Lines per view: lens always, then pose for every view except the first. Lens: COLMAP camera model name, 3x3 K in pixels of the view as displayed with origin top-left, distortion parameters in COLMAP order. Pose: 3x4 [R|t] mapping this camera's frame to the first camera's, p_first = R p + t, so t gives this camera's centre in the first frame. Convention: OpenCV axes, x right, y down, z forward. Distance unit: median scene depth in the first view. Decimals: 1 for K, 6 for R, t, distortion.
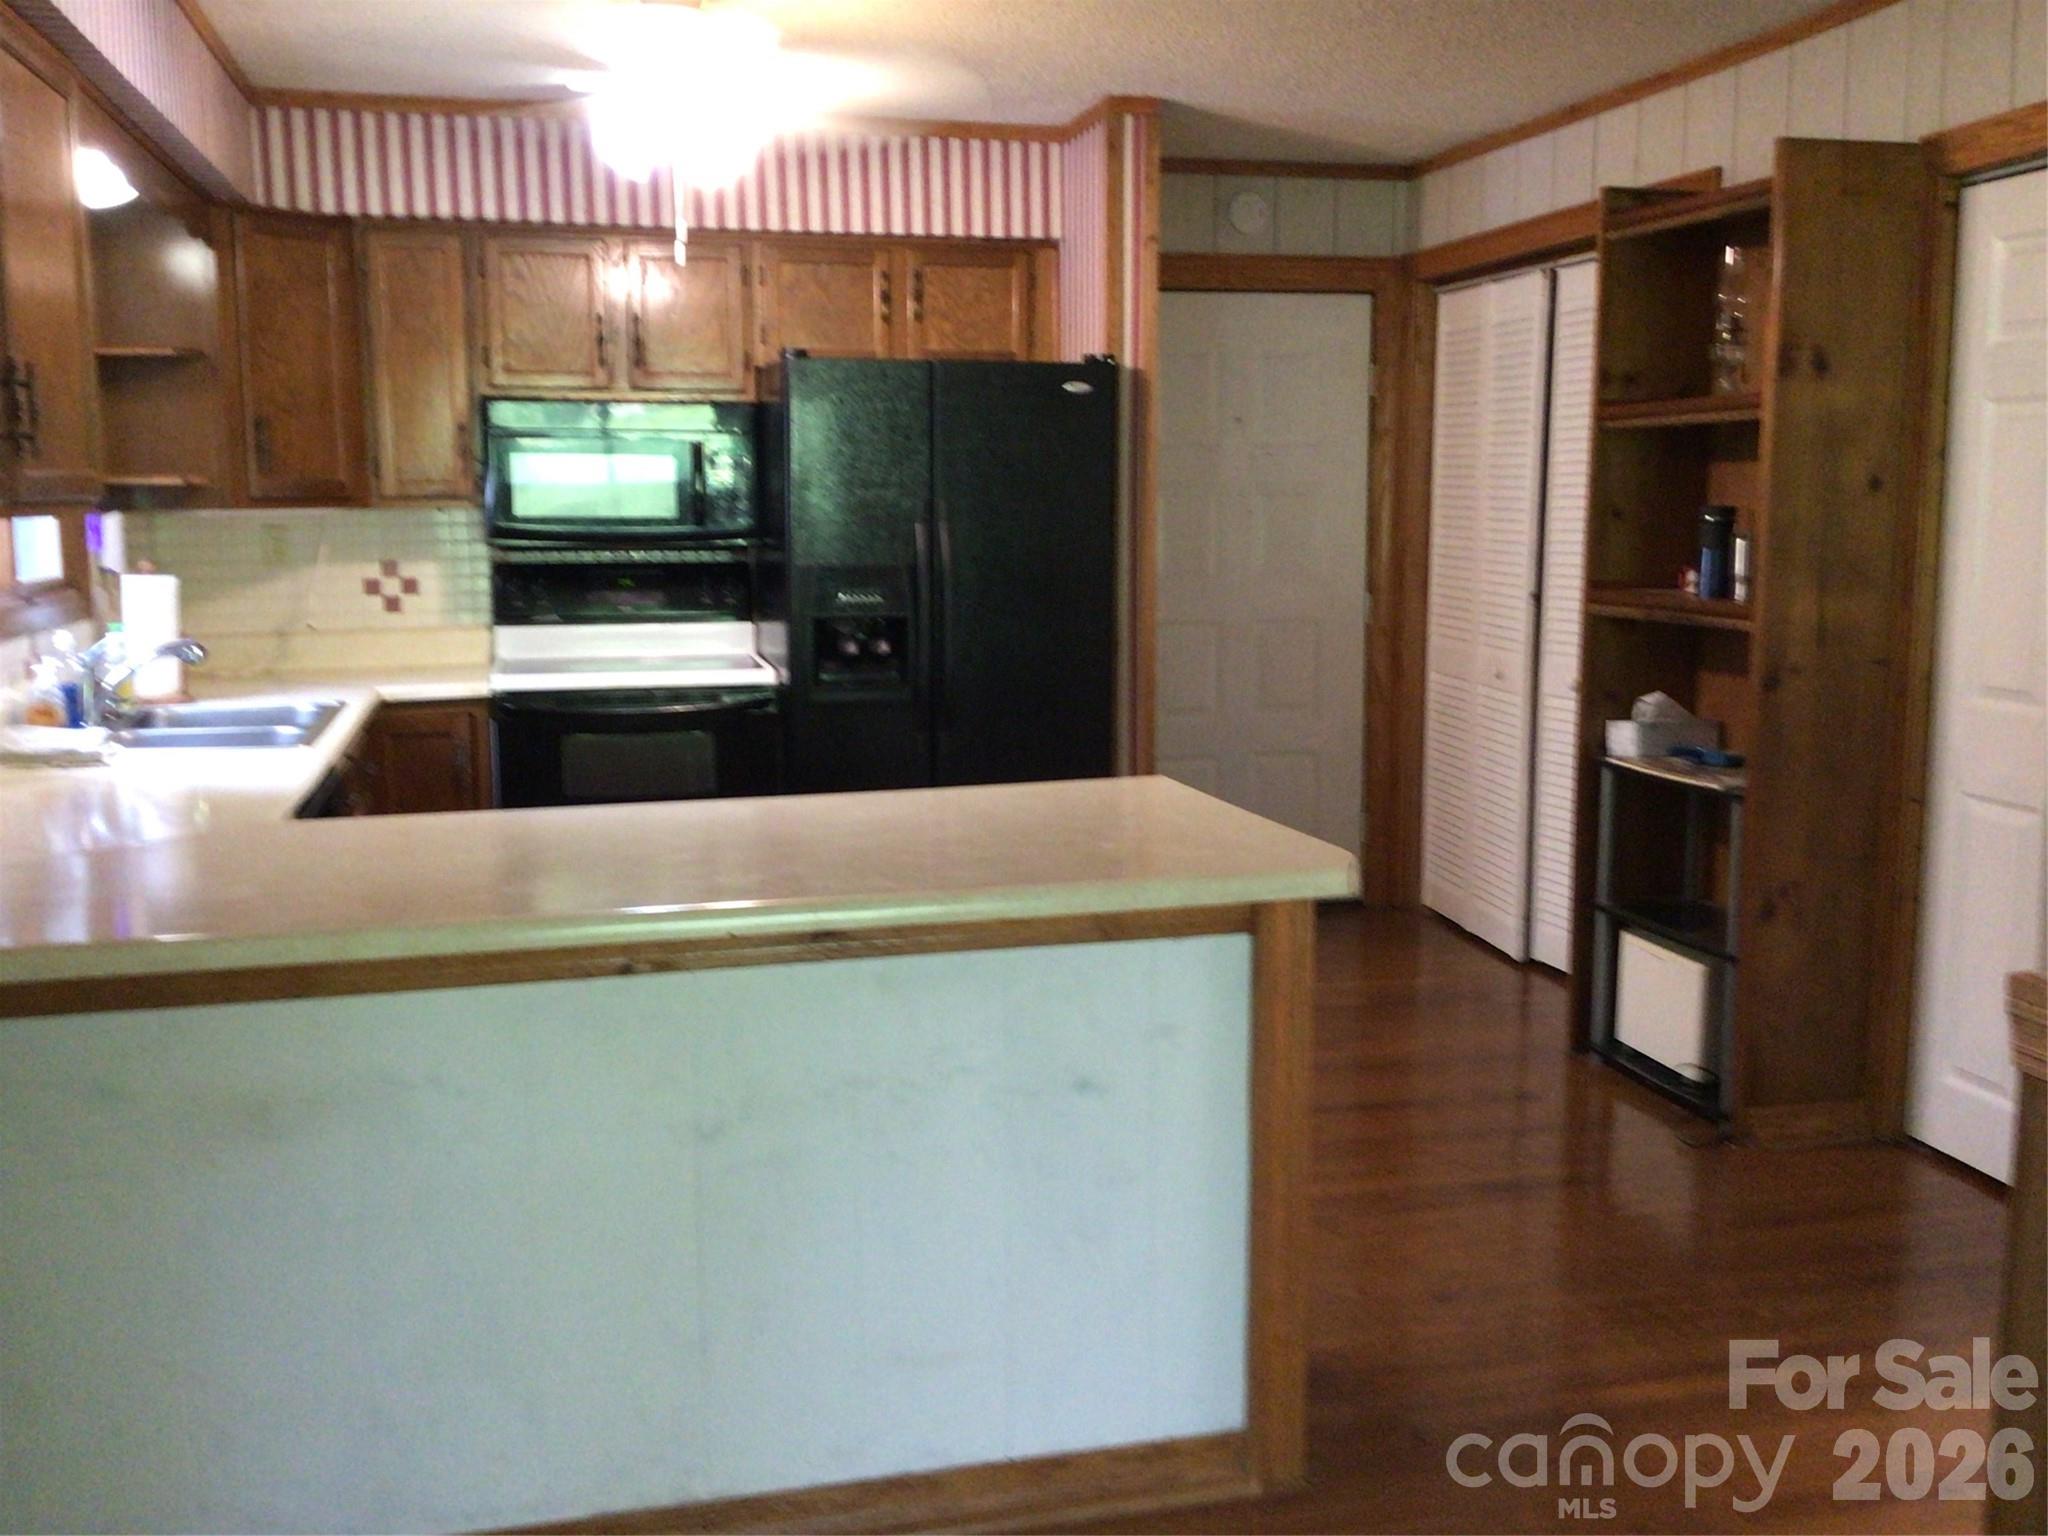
lens RADIAL K [[1856.3, 0, 1051.0], [0, 1856.3, 761.3], [0, 0, 1]] dist [0.110382, -0.217329]
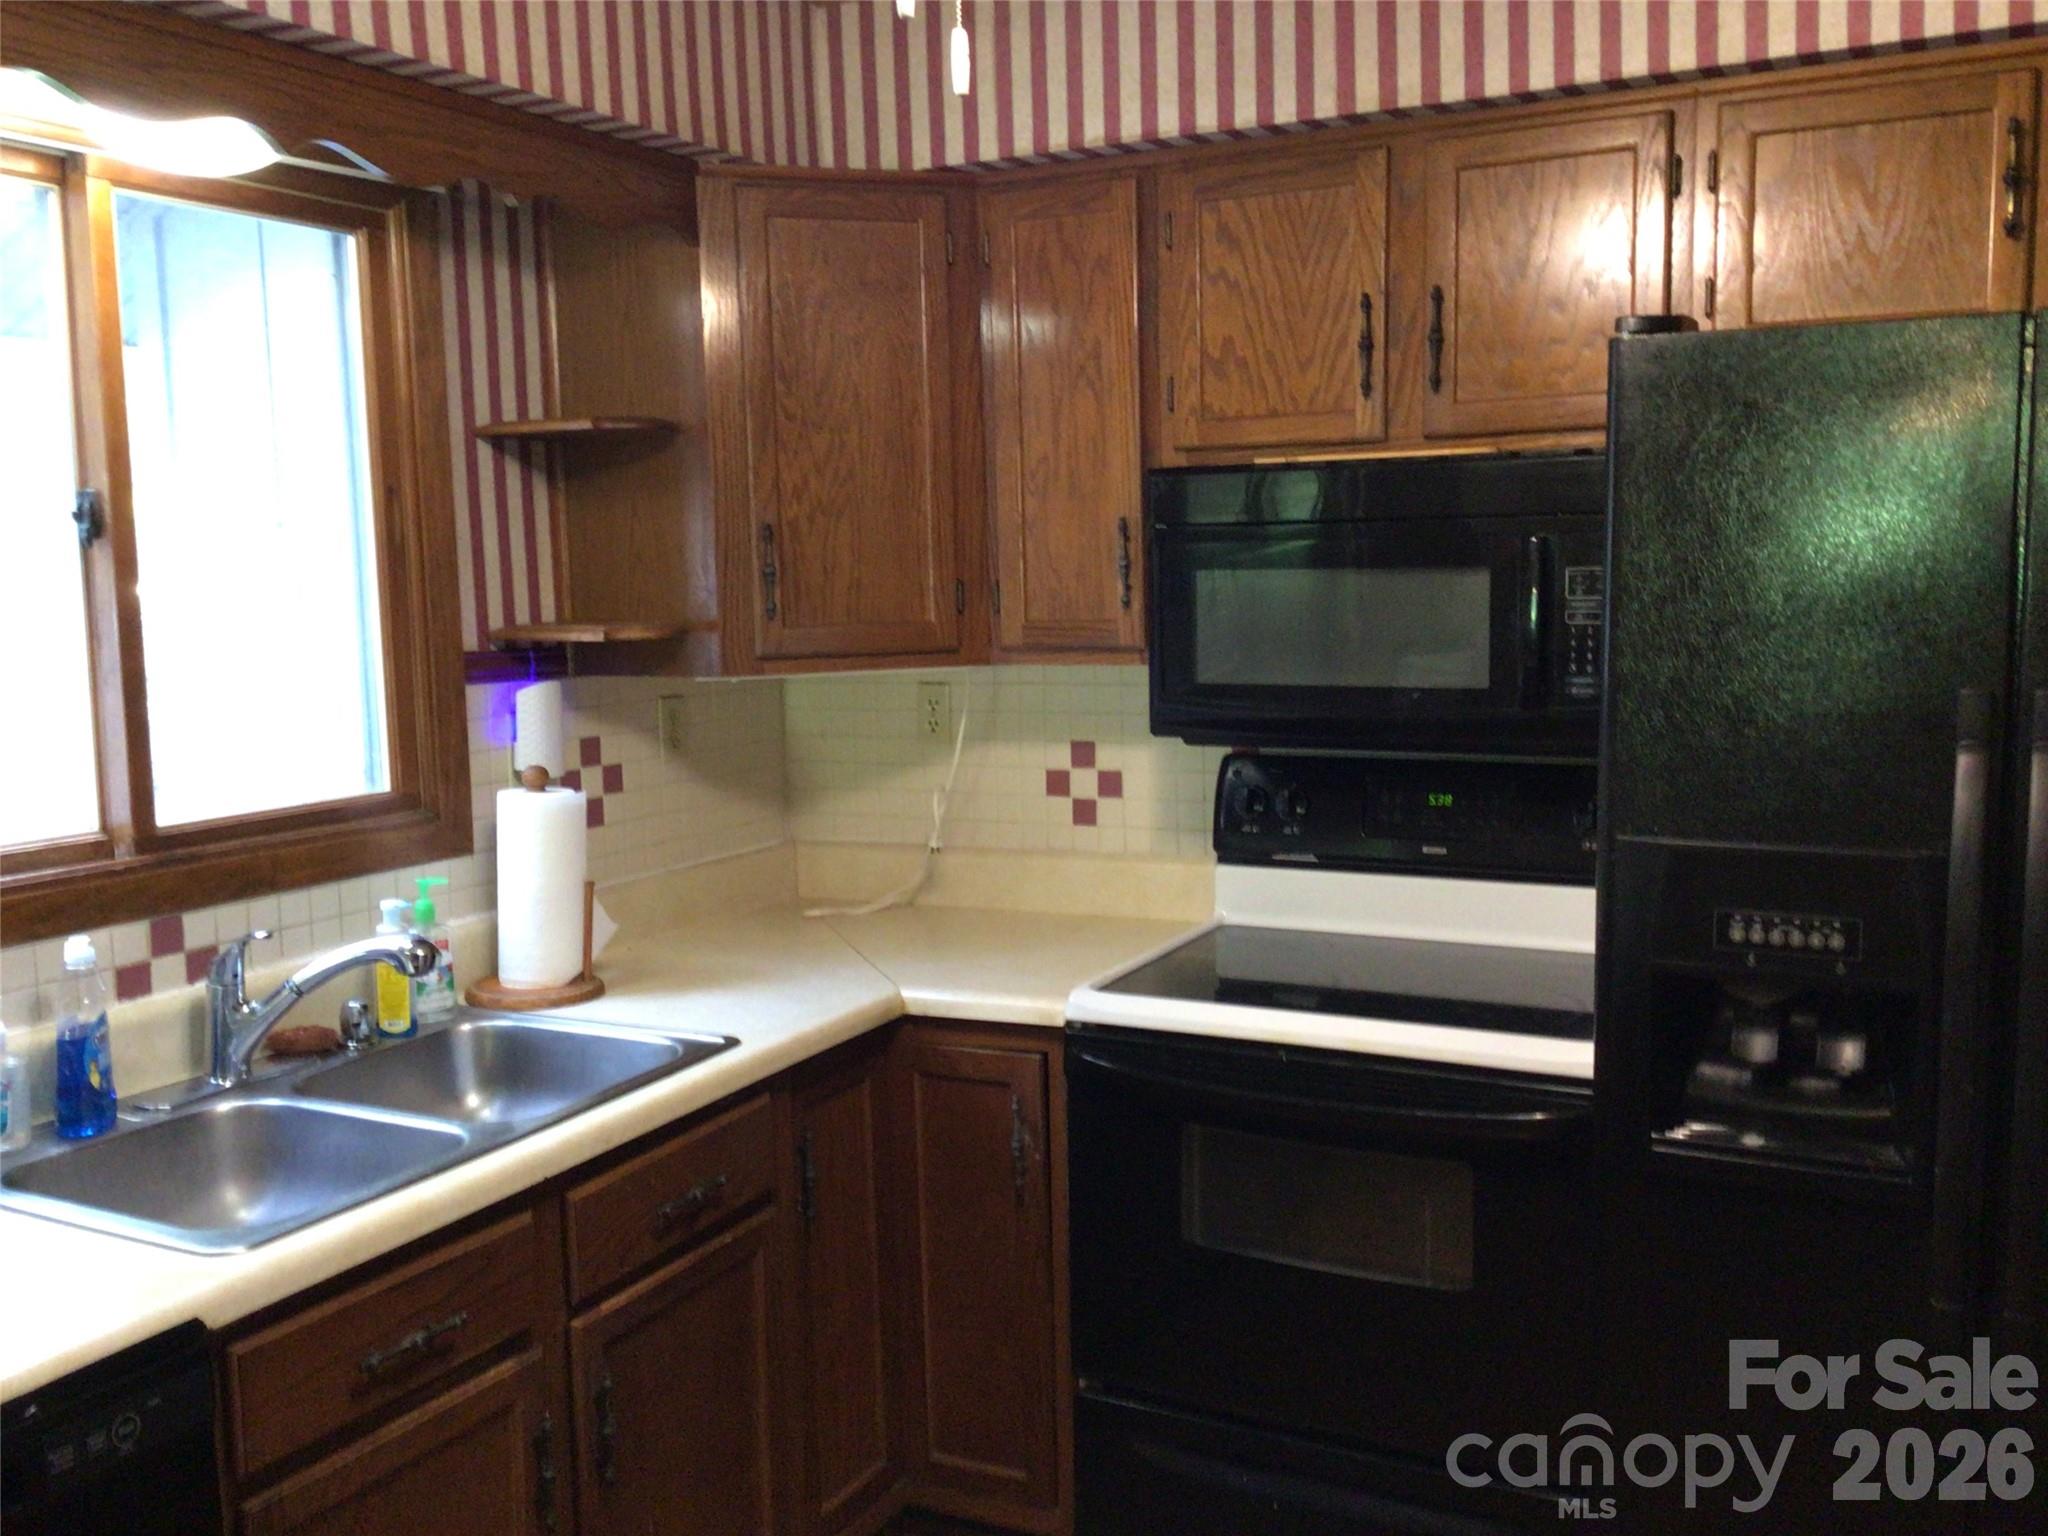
lens RADIAL K [[1856.3, 0, 1051.0], [0, 1856.3, 761.3], [0, 0, 1]] dist [0.110382, -0.217329]
pose [[0.732289, 0.063758, -0.678003, 0.050385], [-0.076067, 0.997035, 0.011601, -0.112440], [0.676733, 0.043078, 0.734967, 0.581628]]
